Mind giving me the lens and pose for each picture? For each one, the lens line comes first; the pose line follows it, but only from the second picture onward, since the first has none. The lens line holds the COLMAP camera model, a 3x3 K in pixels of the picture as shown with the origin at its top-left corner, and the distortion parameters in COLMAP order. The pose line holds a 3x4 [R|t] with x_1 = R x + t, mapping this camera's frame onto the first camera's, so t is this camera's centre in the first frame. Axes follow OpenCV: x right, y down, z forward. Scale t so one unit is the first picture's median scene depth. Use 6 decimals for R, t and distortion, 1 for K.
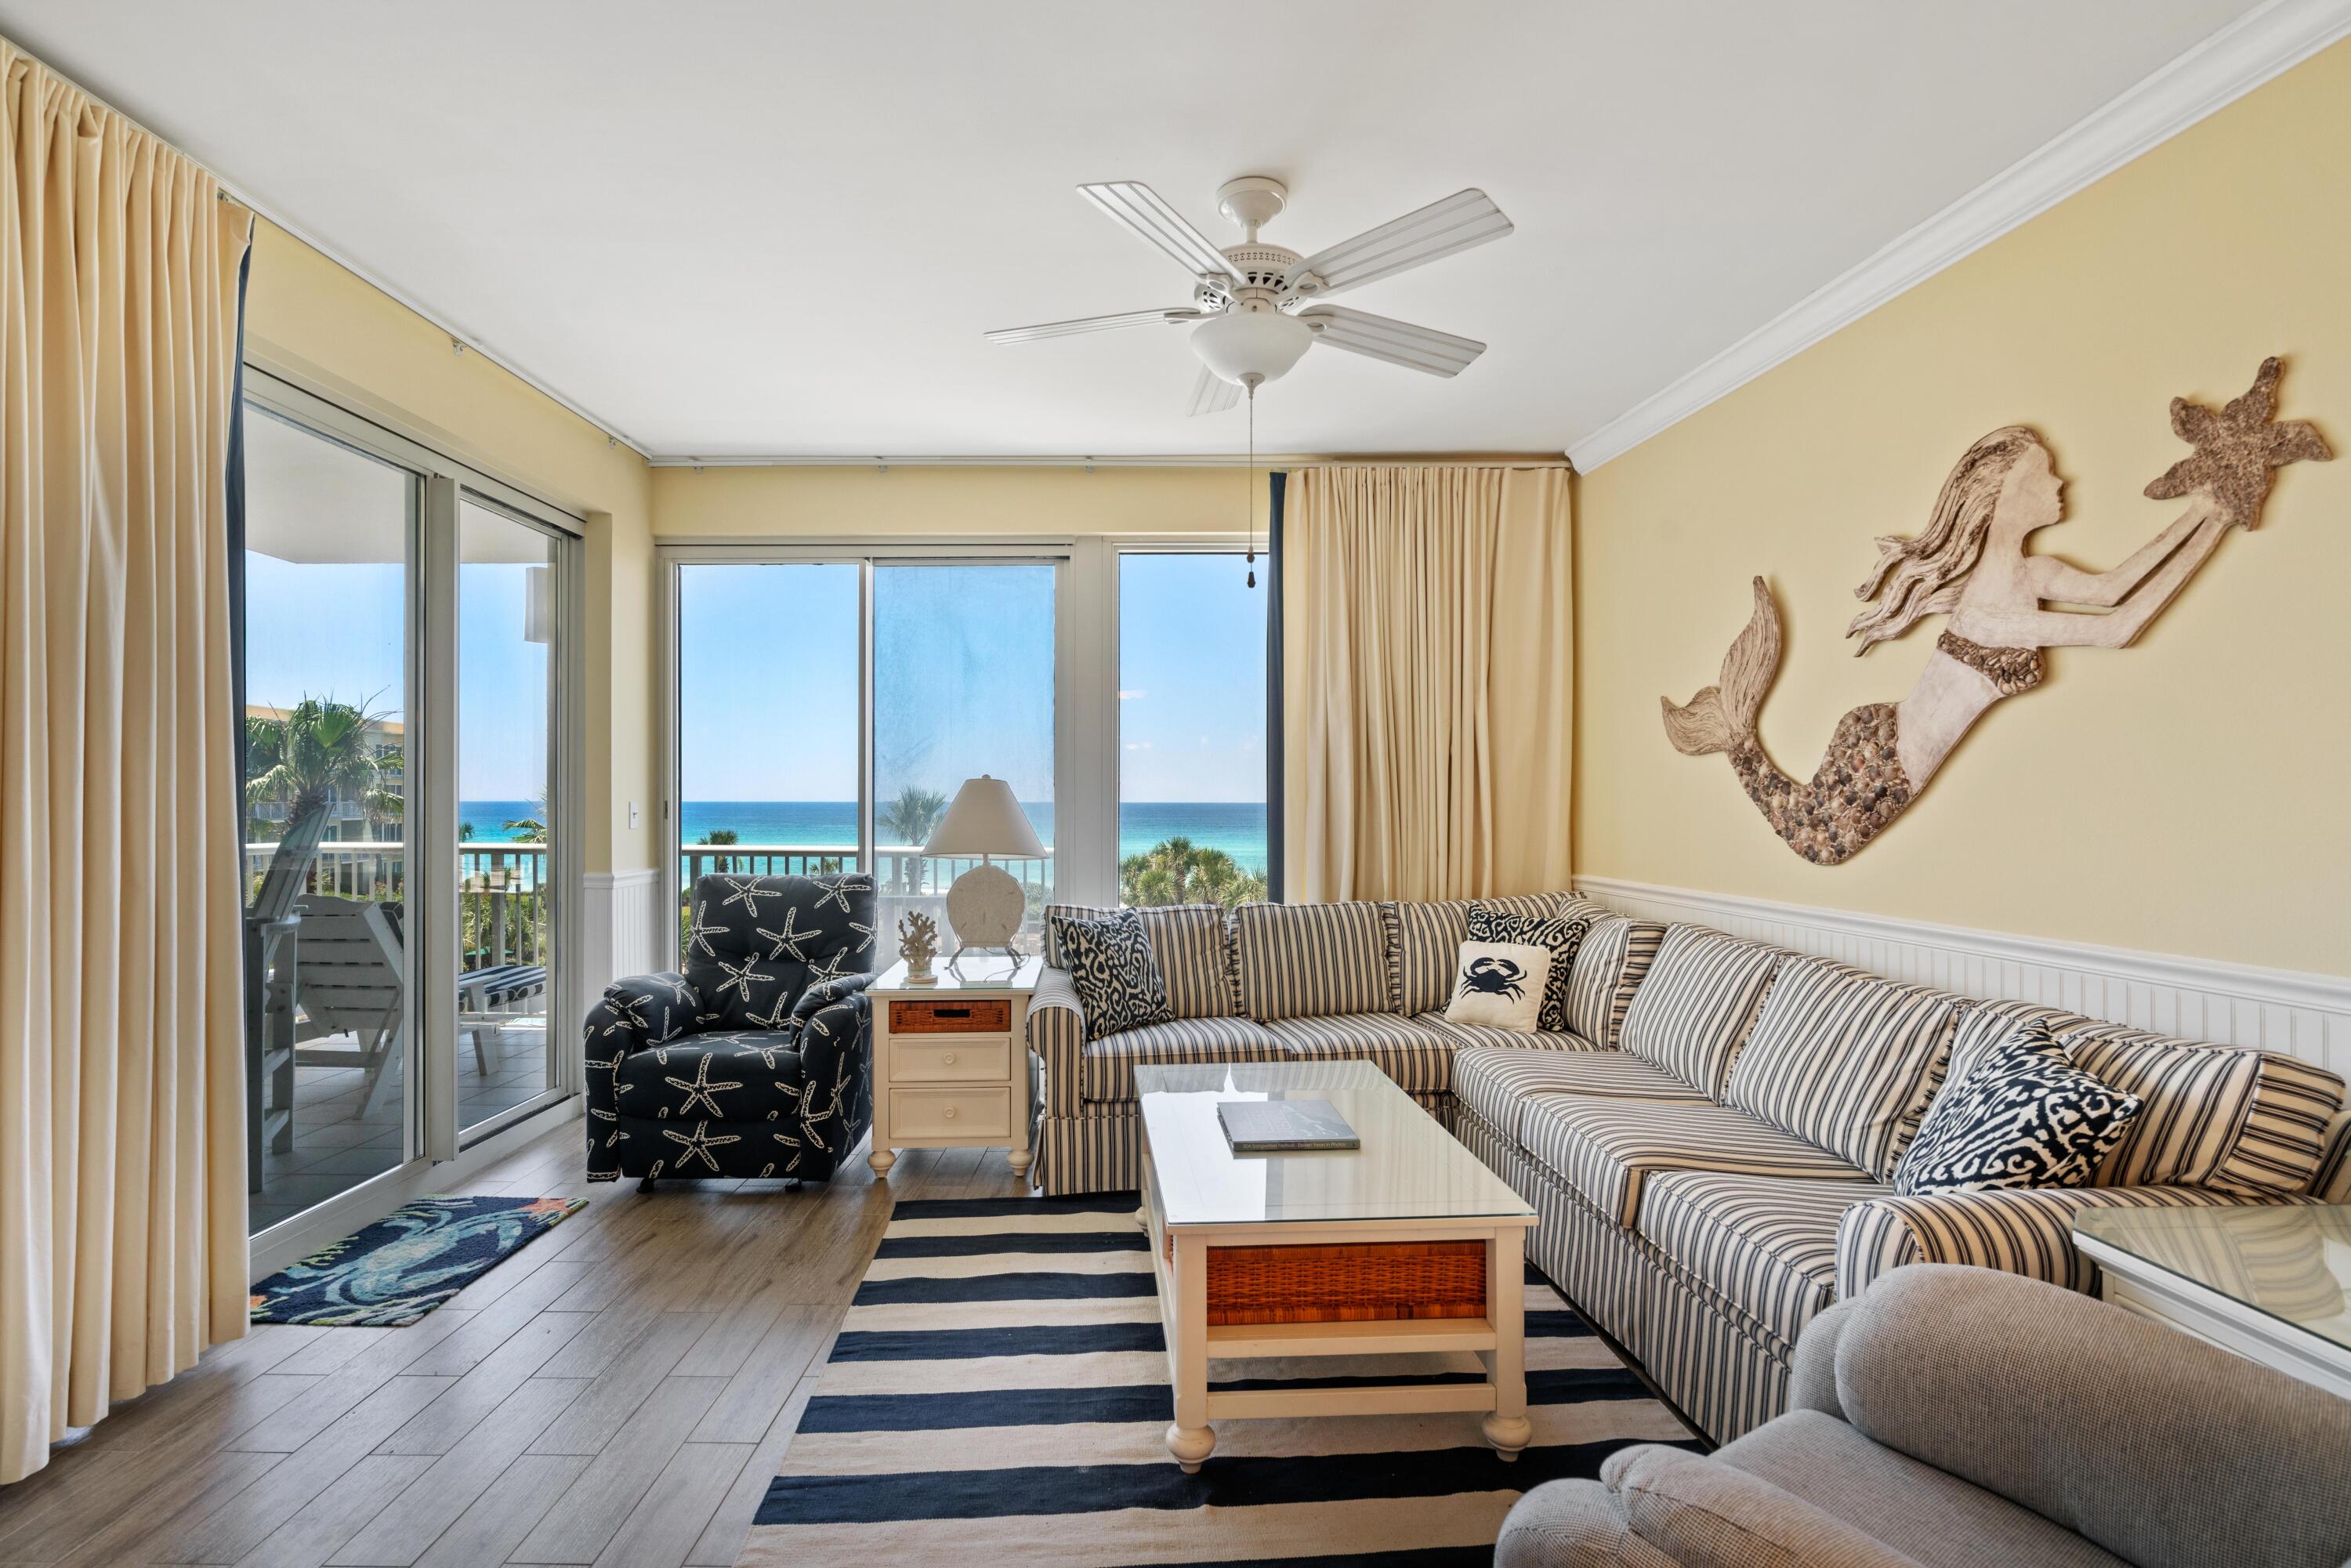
lens RADIAL K [[1120.1, 0, 1150.5], [0, 1120.1, 802.1], [0, 0, 1]] dist [-0.003605, 0.005794]
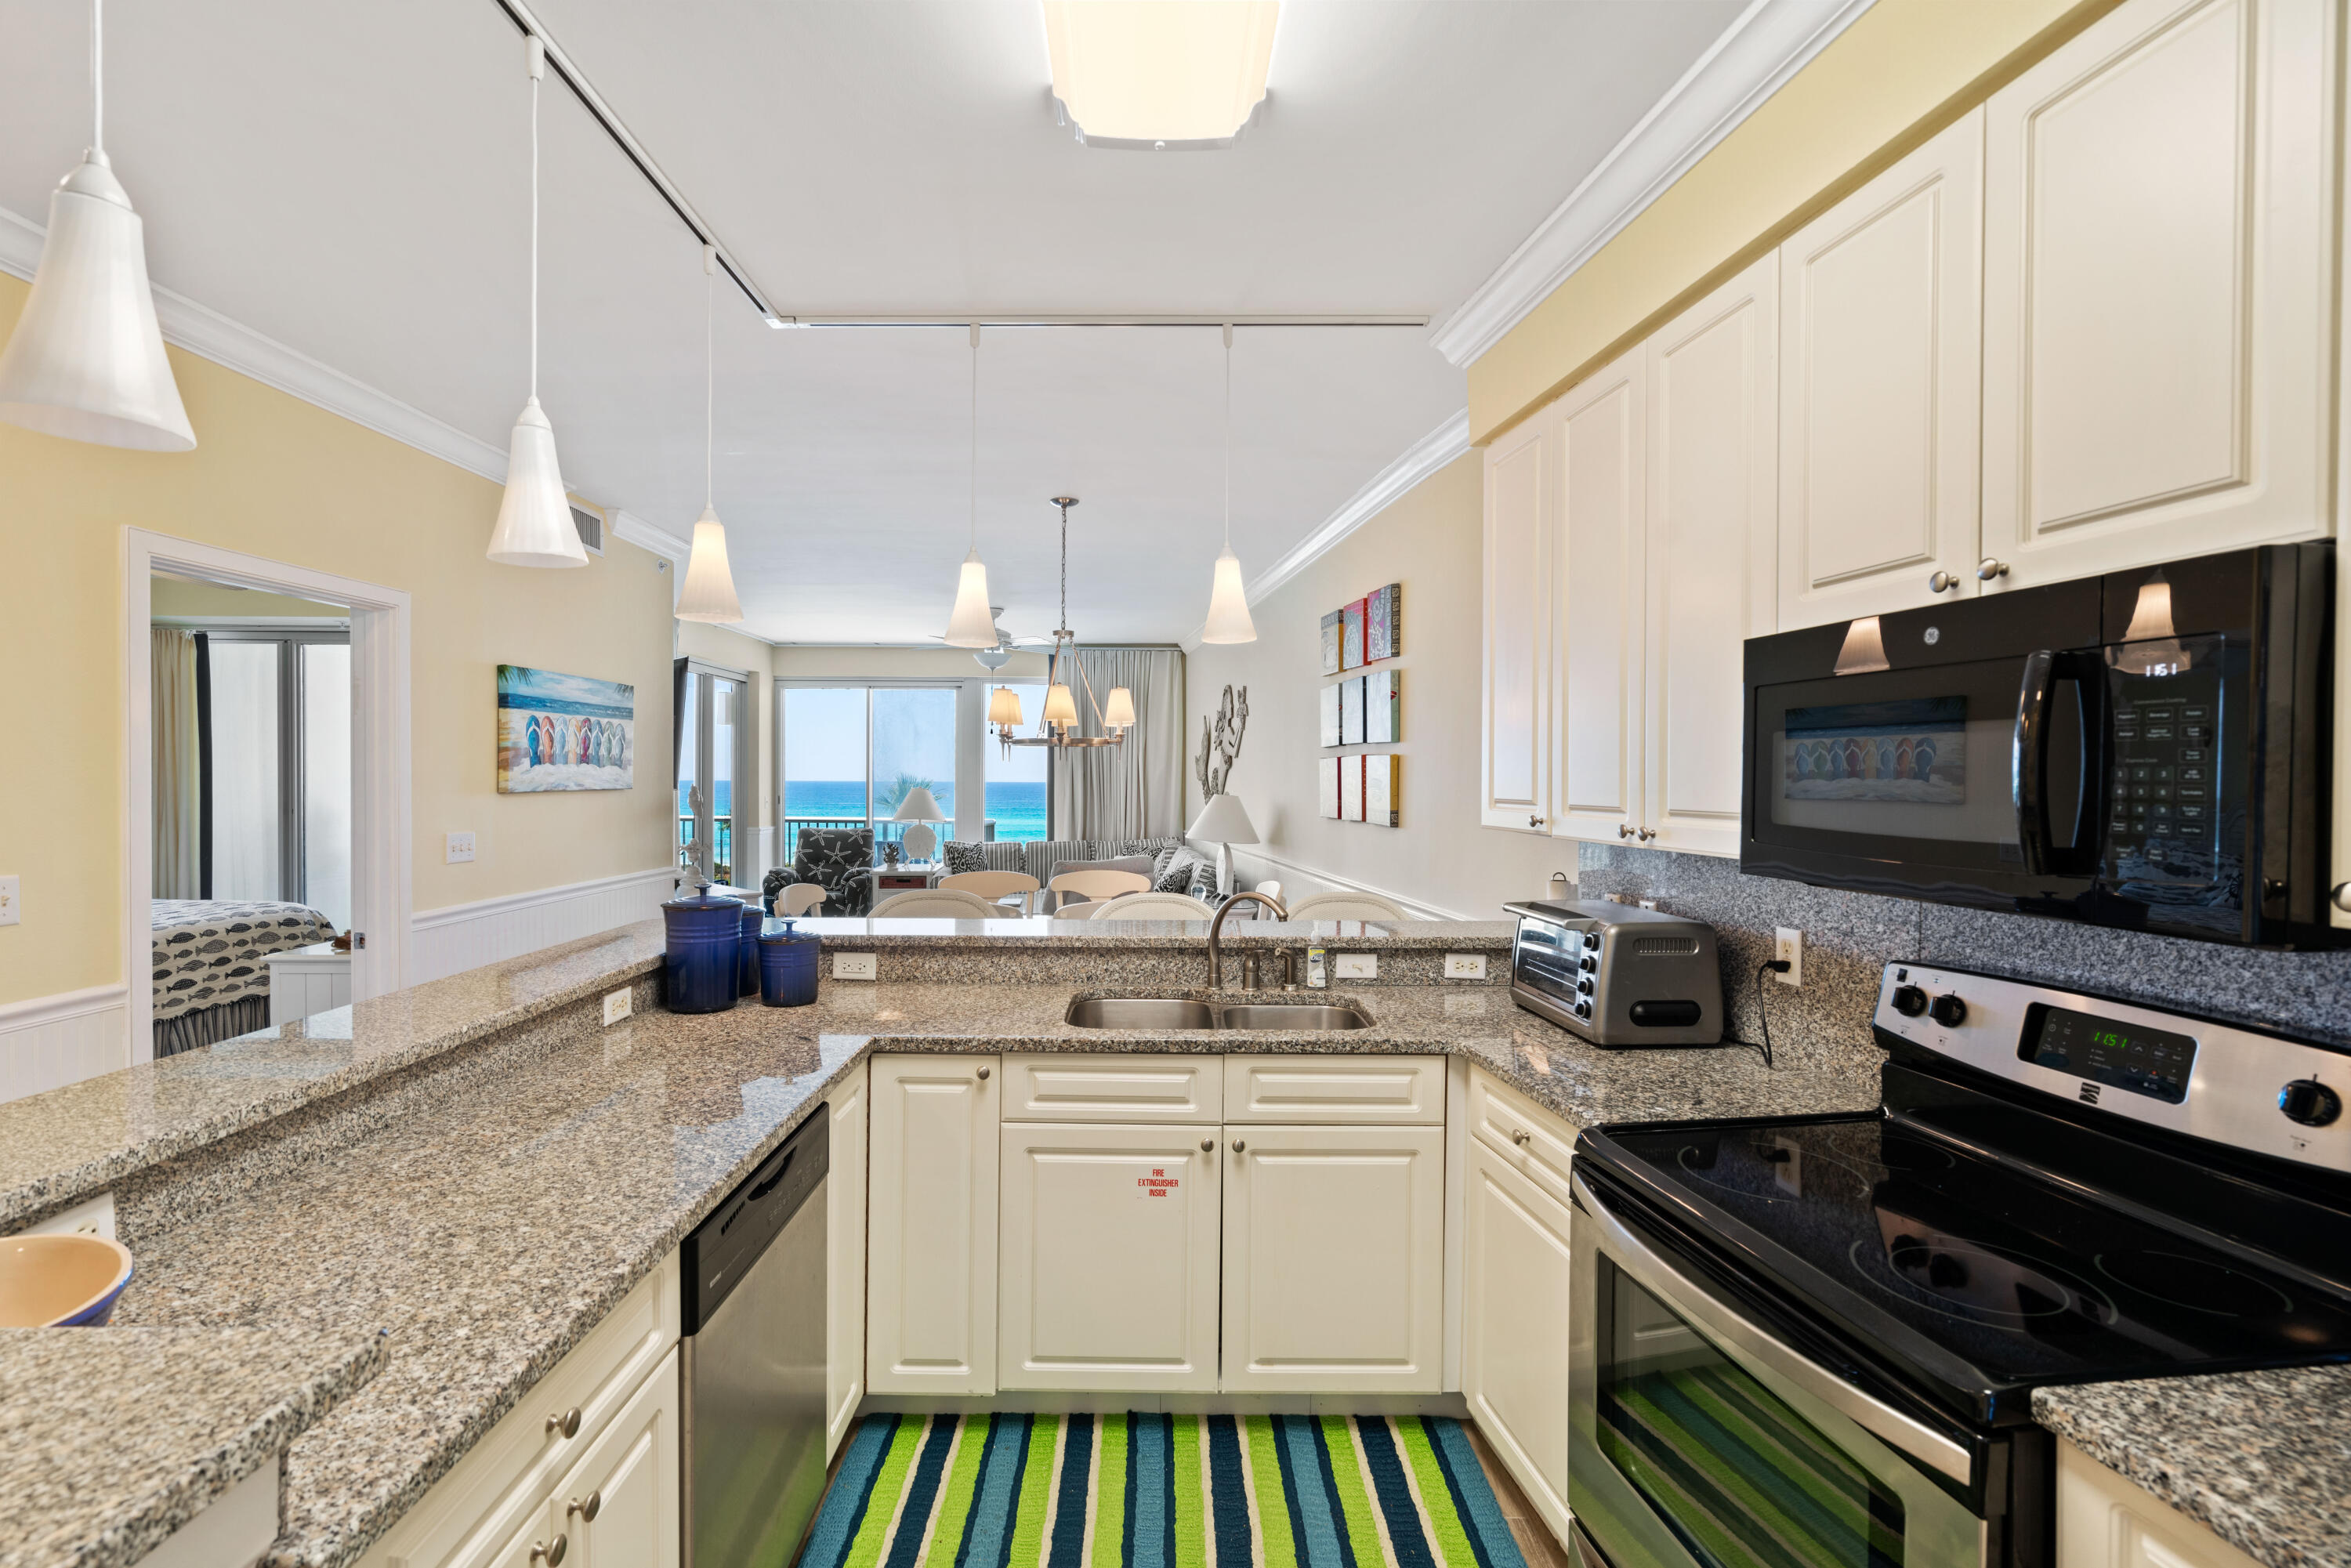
lens RADIAL K [[1067.2, 0, 1166.8], [0, 1067.2, 792.6], [0, 0, 1]] dist [-0.004304, 0.002471]
pose [[0.999832, 0.000783, 0.018302, 0.389700], [-0.000978, 0.999943, 0.010676, -0.041557], [-0.018293, -0.010692, 0.999776, -1.483210]]
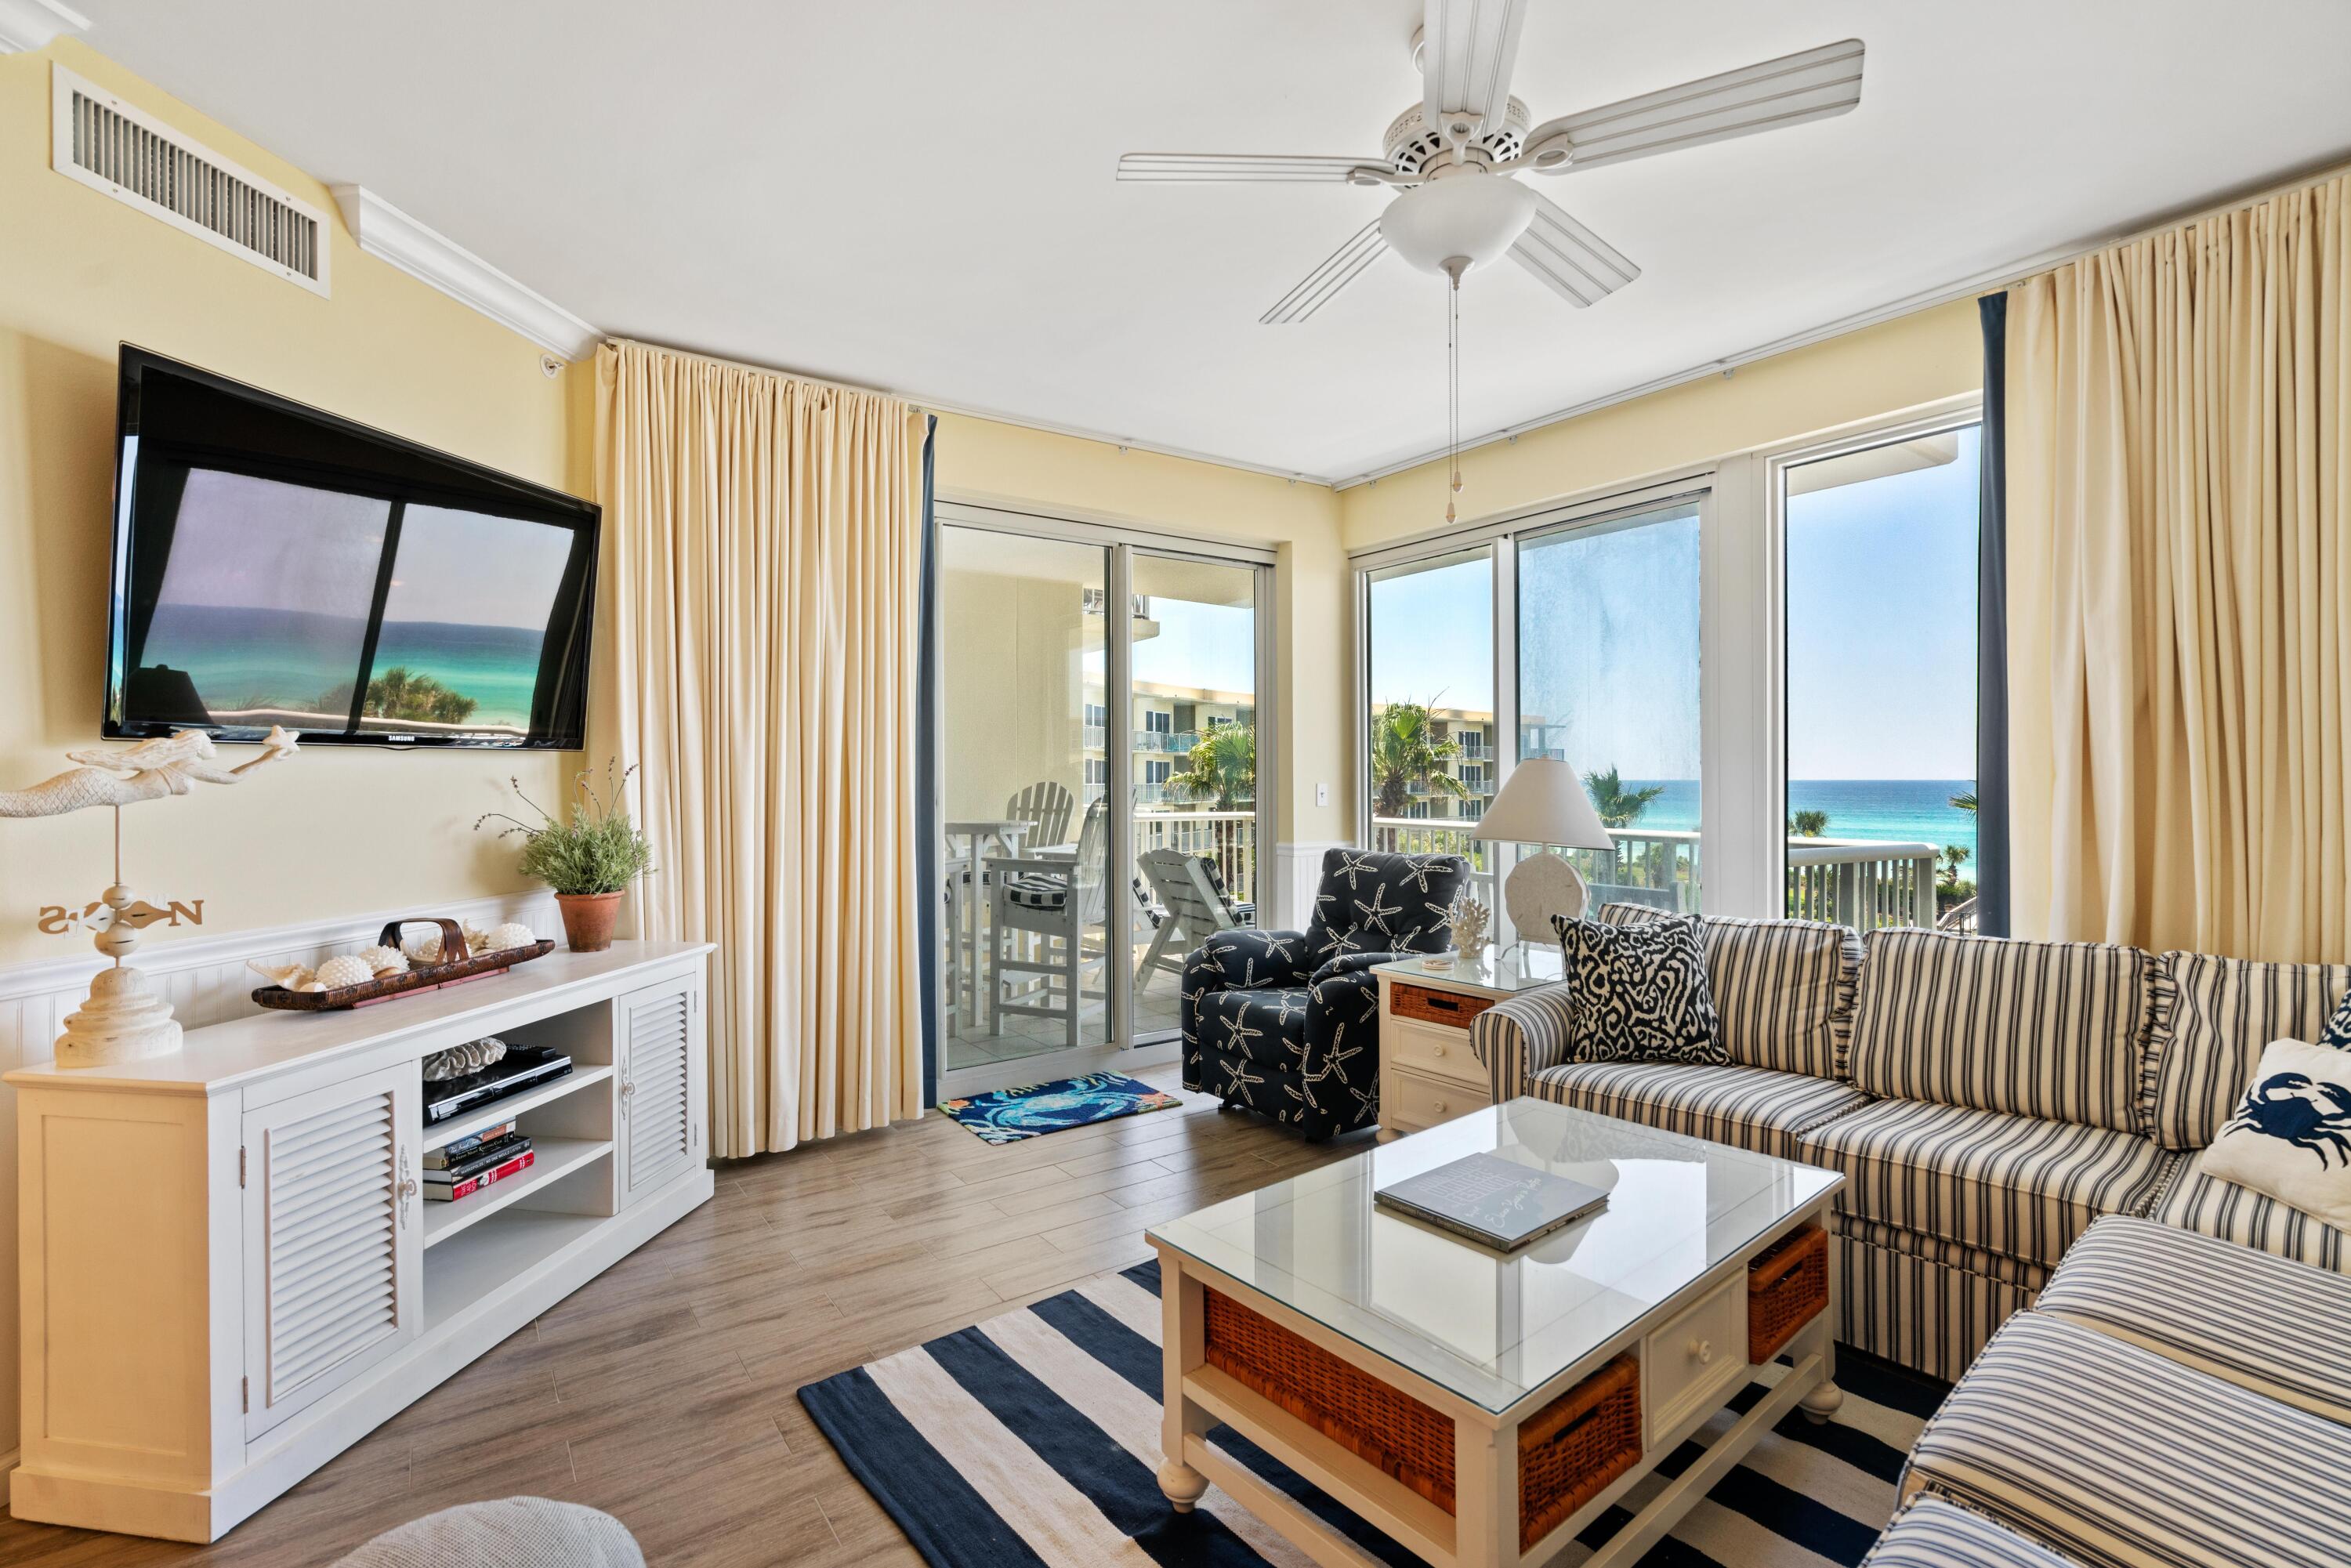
lens RADIAL K [[1067.2, 0, 1147.8], [0, 1067.2, 776.5], [0, 0, 1]] dist [-0.004304, 0.002471]
pose [[0.575508, -0.005150, -0.817780, 0.438352], [0.001479, 0.999985, -0.005257, -0.002133], [0.817795, 0.001816, 0.575507, 0.275733]]
